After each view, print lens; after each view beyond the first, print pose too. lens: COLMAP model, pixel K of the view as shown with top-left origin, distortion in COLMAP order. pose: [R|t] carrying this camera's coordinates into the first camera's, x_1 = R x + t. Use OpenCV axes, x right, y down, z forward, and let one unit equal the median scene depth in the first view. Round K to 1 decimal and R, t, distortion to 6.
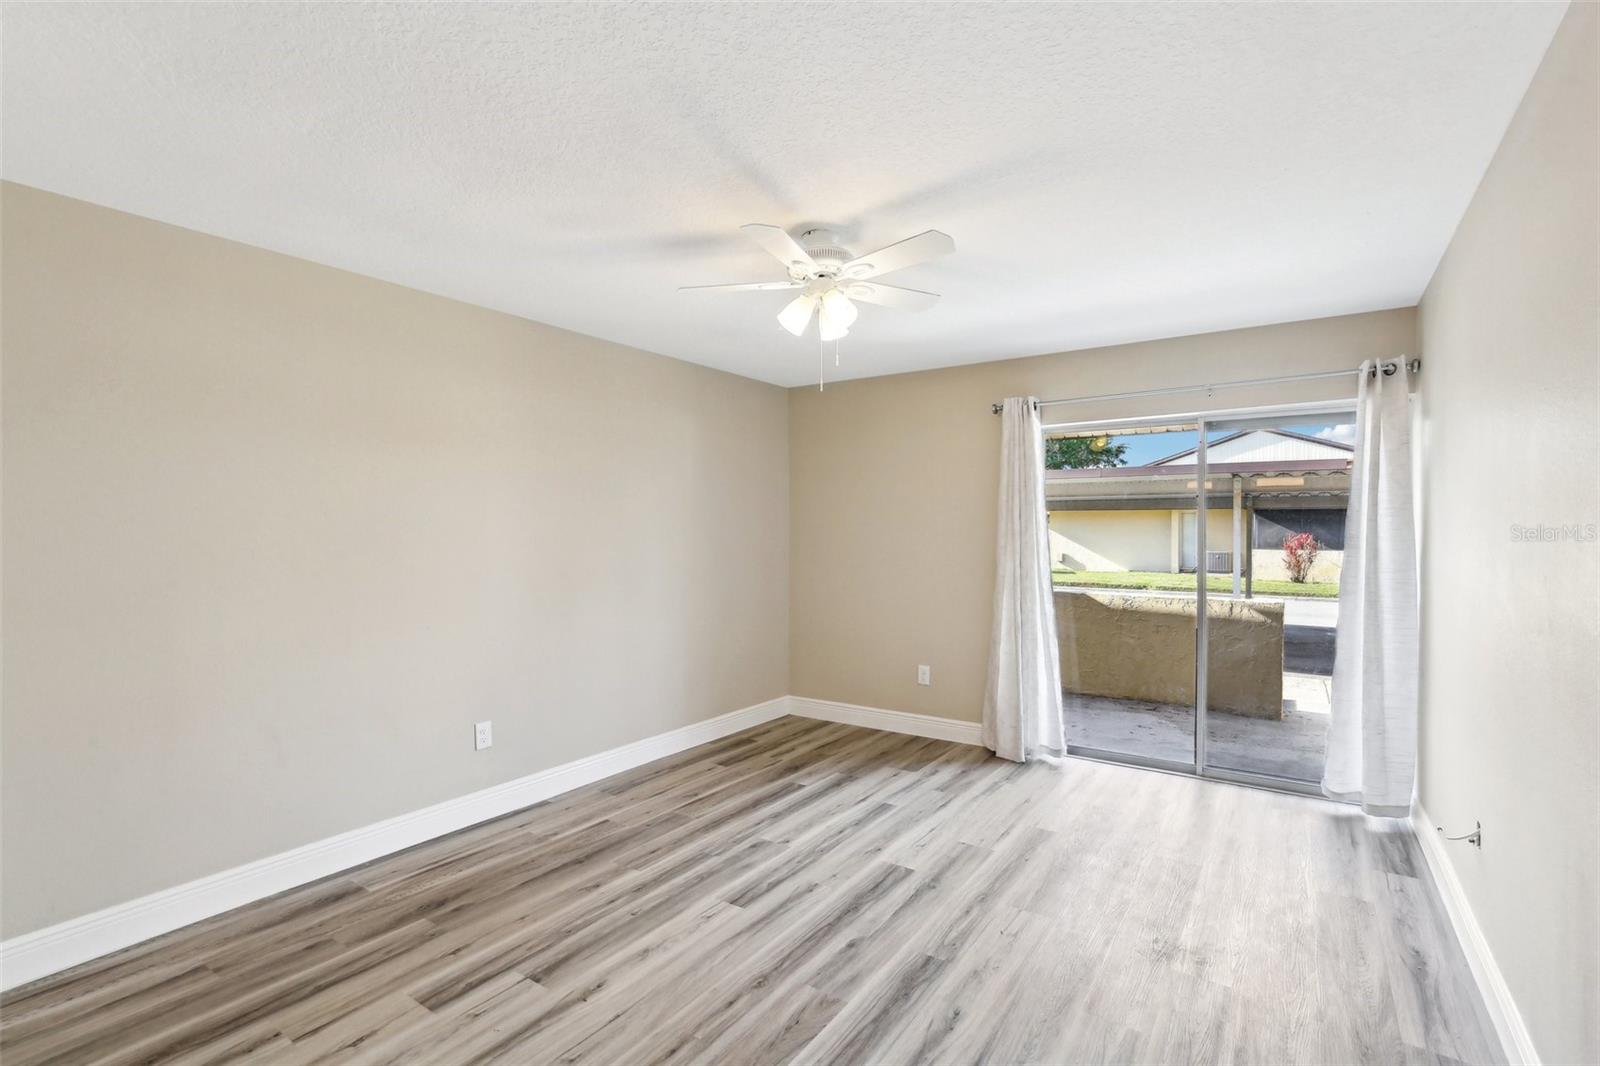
lens RADIAL K [[742.5, 0, 789.2], [0, 742.5, 540.5], [0, 0, 1]] dist [0.000220, 0.000313]
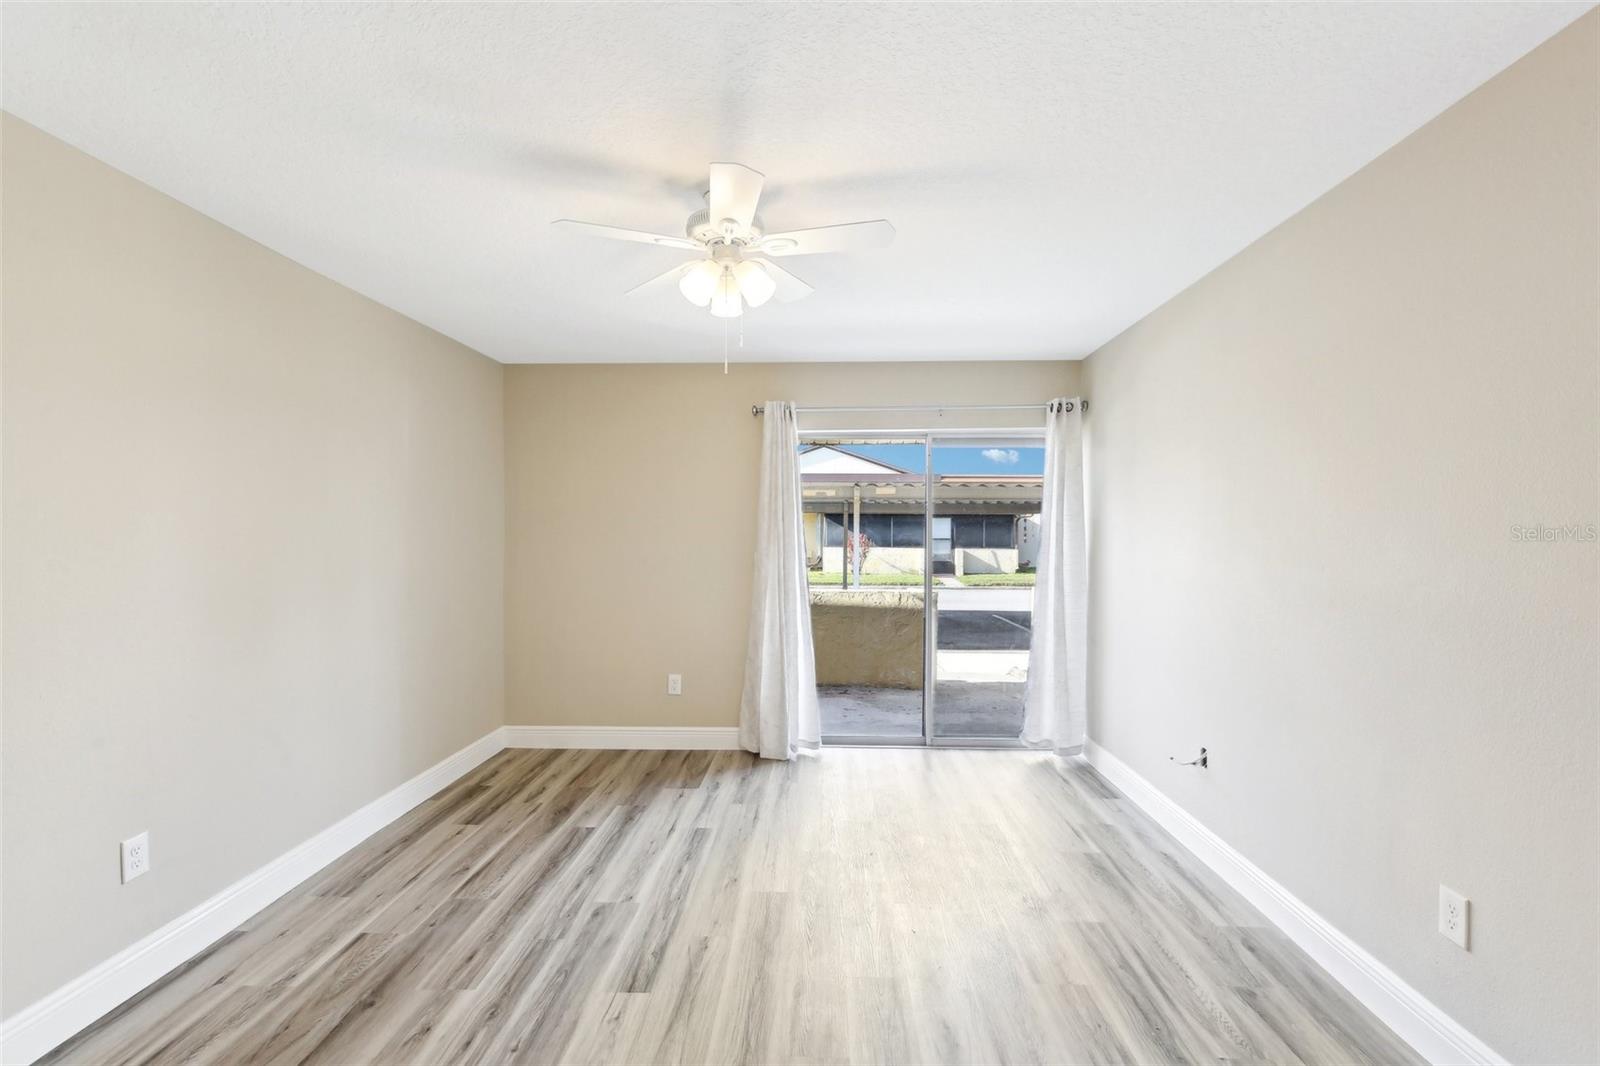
lens RADIAL K [[742.5, 0, 789.2], [0, 742.5, 540.5], [0, 0, 1]] dist [0.000220, 0.000313]
pose [[0.844907, -0.005273, 0.534887, -0.240603], [0.005561, 0.999984, 0.001074, -0.003003], [-0.534884, 0.002067, 0.844923, 0.146156]]
